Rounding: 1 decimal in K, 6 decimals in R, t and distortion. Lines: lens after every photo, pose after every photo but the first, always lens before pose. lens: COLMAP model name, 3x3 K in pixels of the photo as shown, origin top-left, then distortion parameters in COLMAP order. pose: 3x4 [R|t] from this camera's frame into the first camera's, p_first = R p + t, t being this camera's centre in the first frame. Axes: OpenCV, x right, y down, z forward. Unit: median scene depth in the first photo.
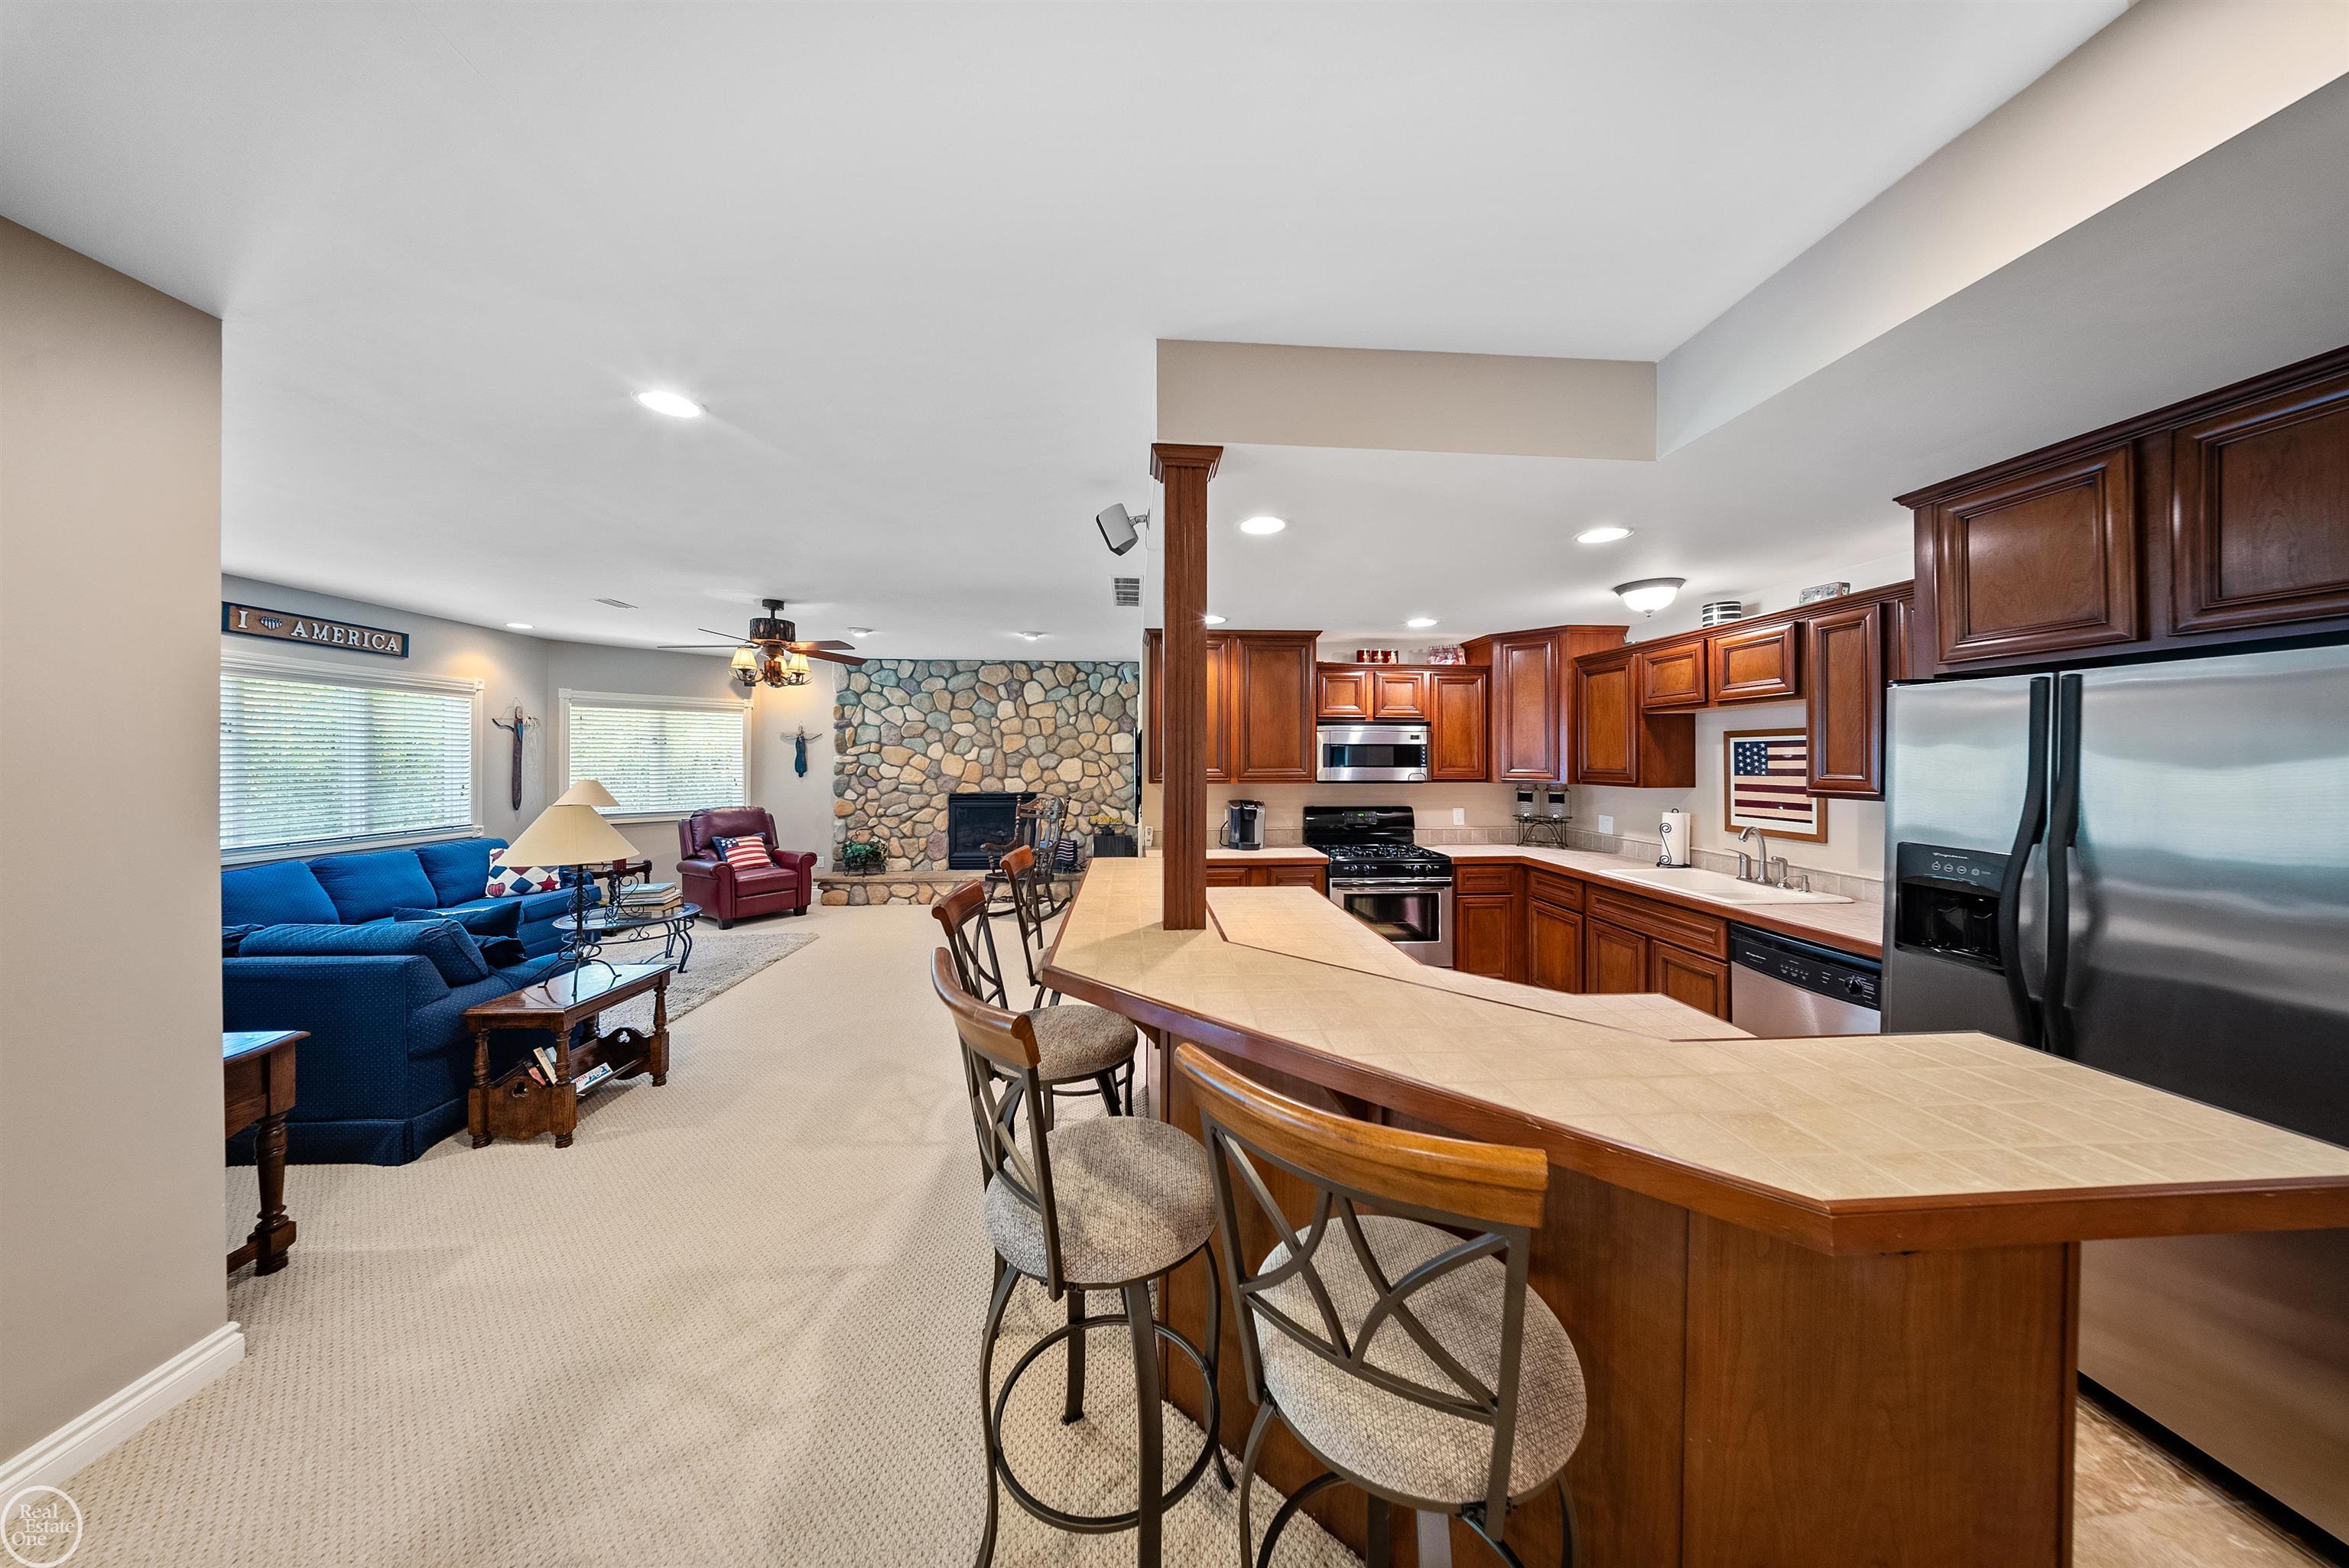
lens RADIAL K [[692.2, 0, 1214.0], [0, 692.2, 754.1], [0, 0, 1]] dist [-0.005513, 0.000332]
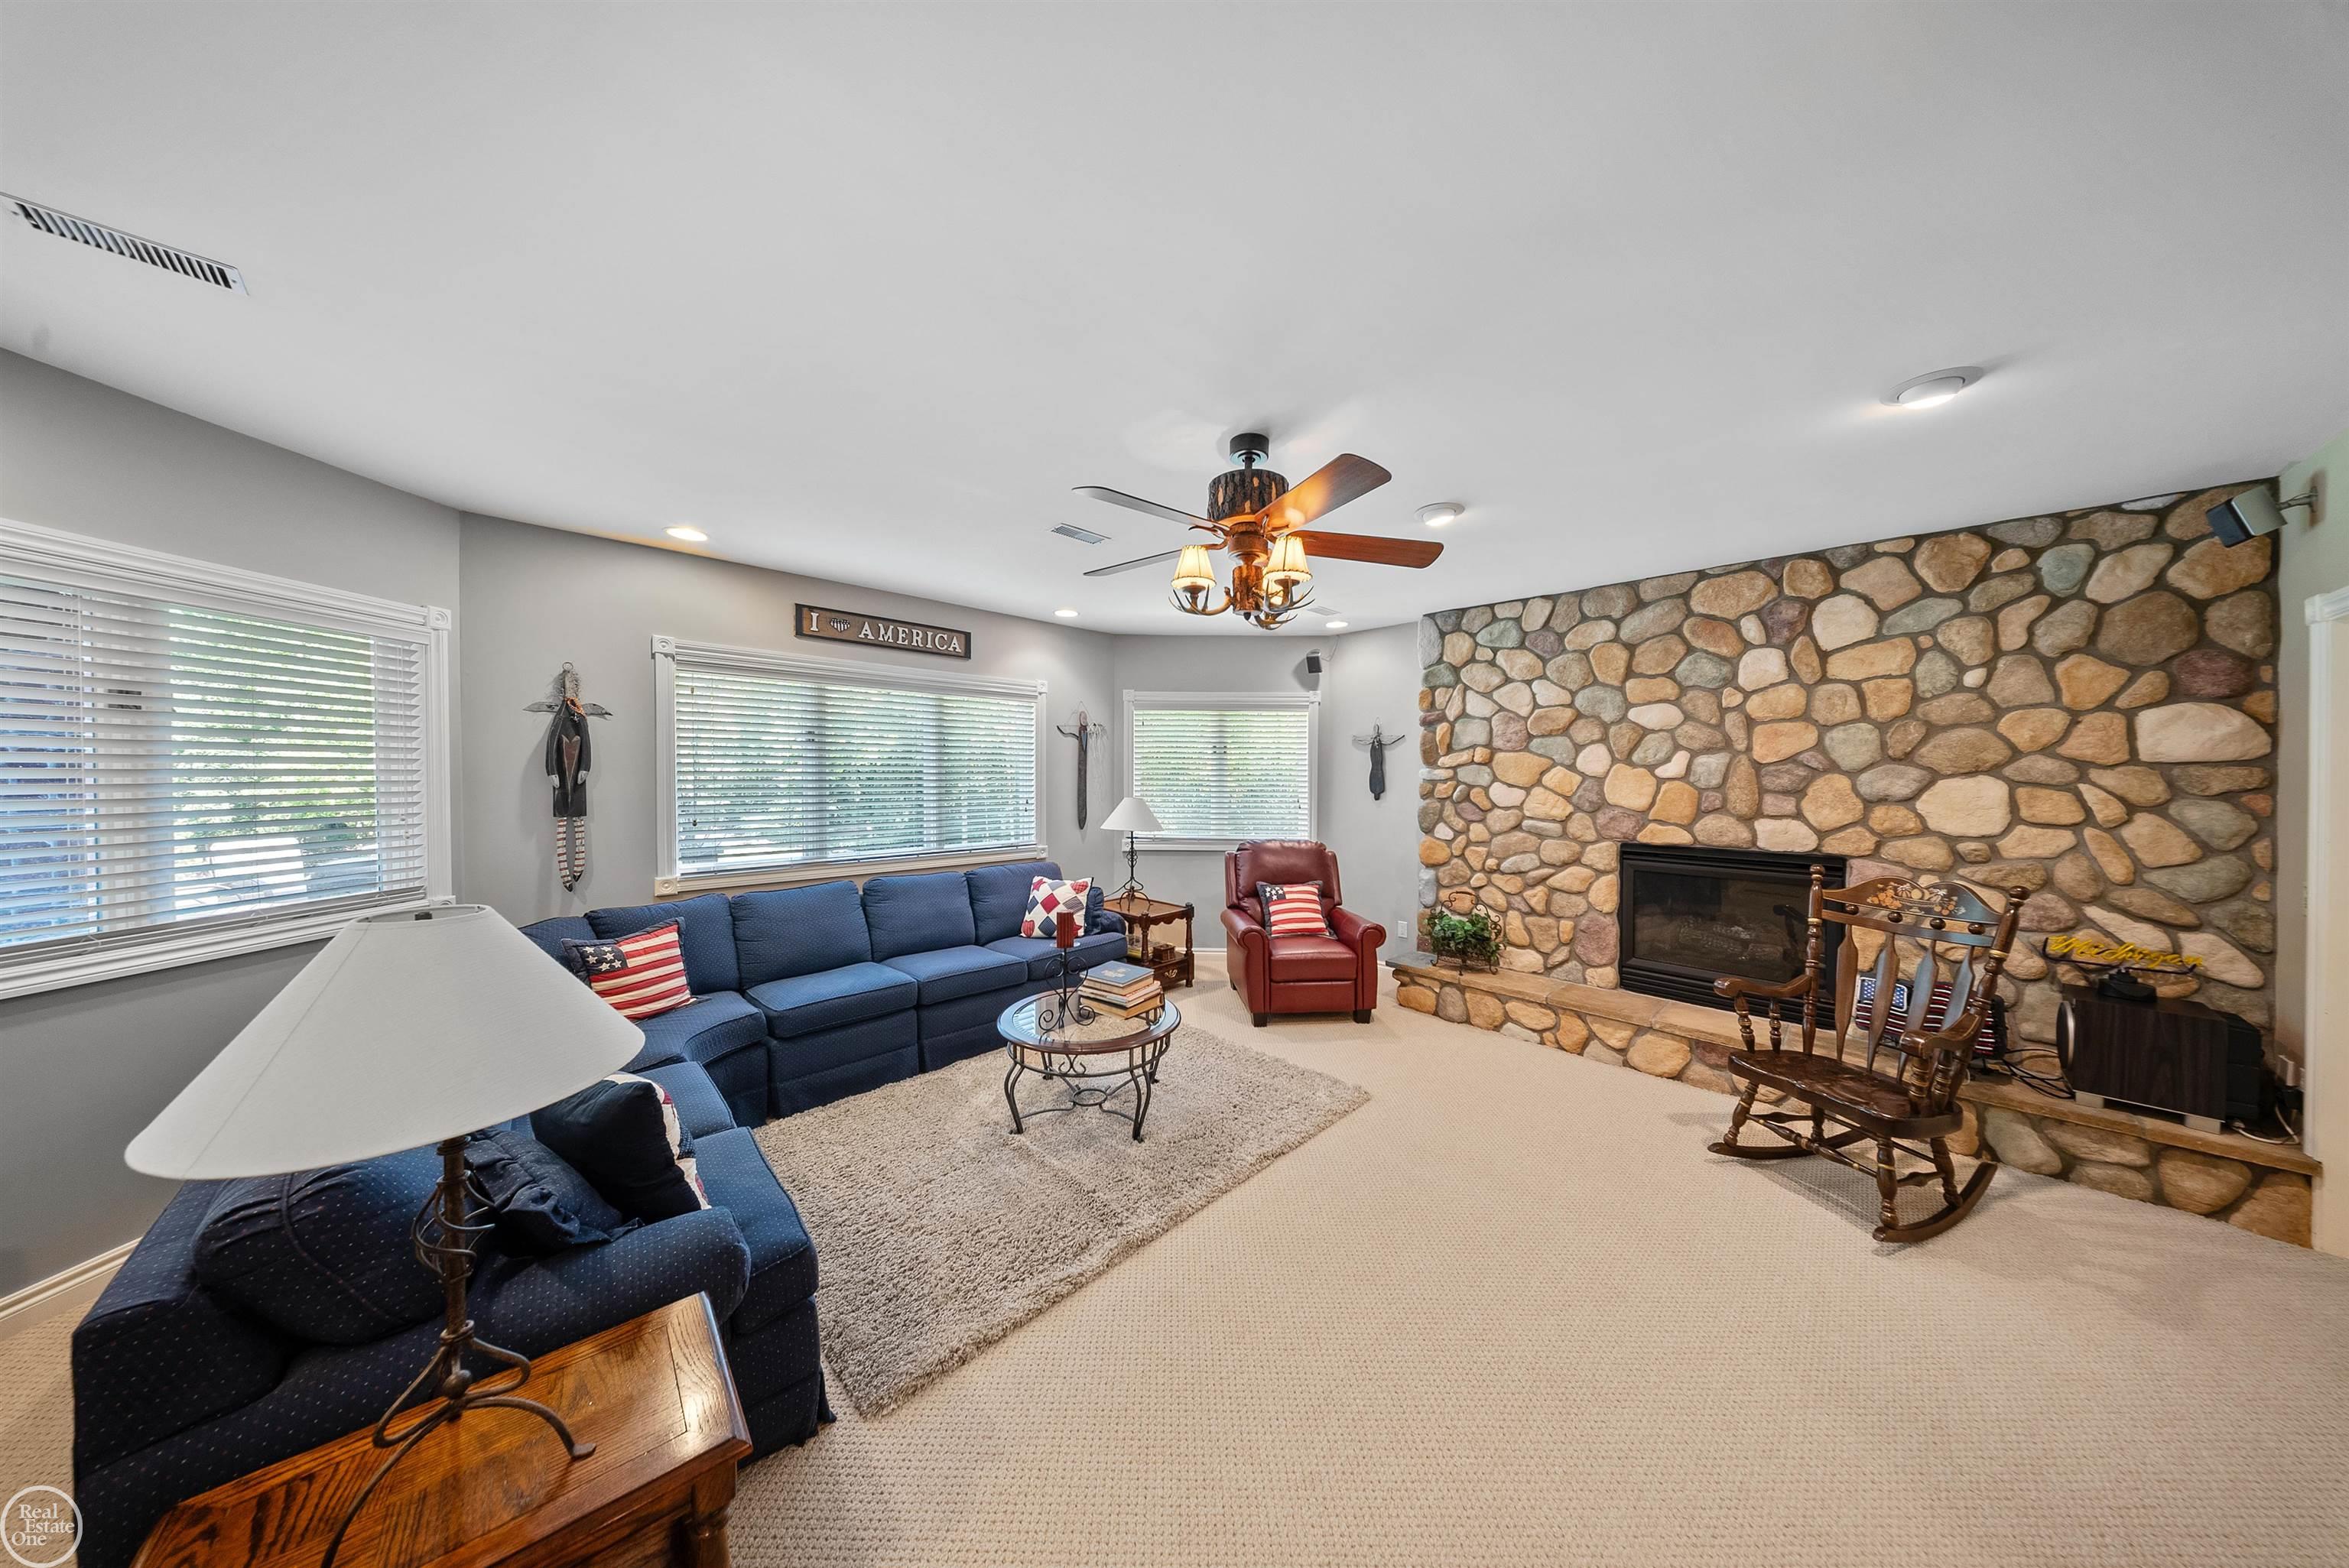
lens RADIAL K [[692.2, 0, 1182.7], [0, 692.2, 772.7], [0, 0, 1]] dist [-0.005513, 0.000332]
pose [[0.628674, 0.006254, -0.777644, -0.190645], [-0.001893, 0.999977, 0.006513, 0.002474], [0.777667, -0.002623, 0.628671, 0.427488]]
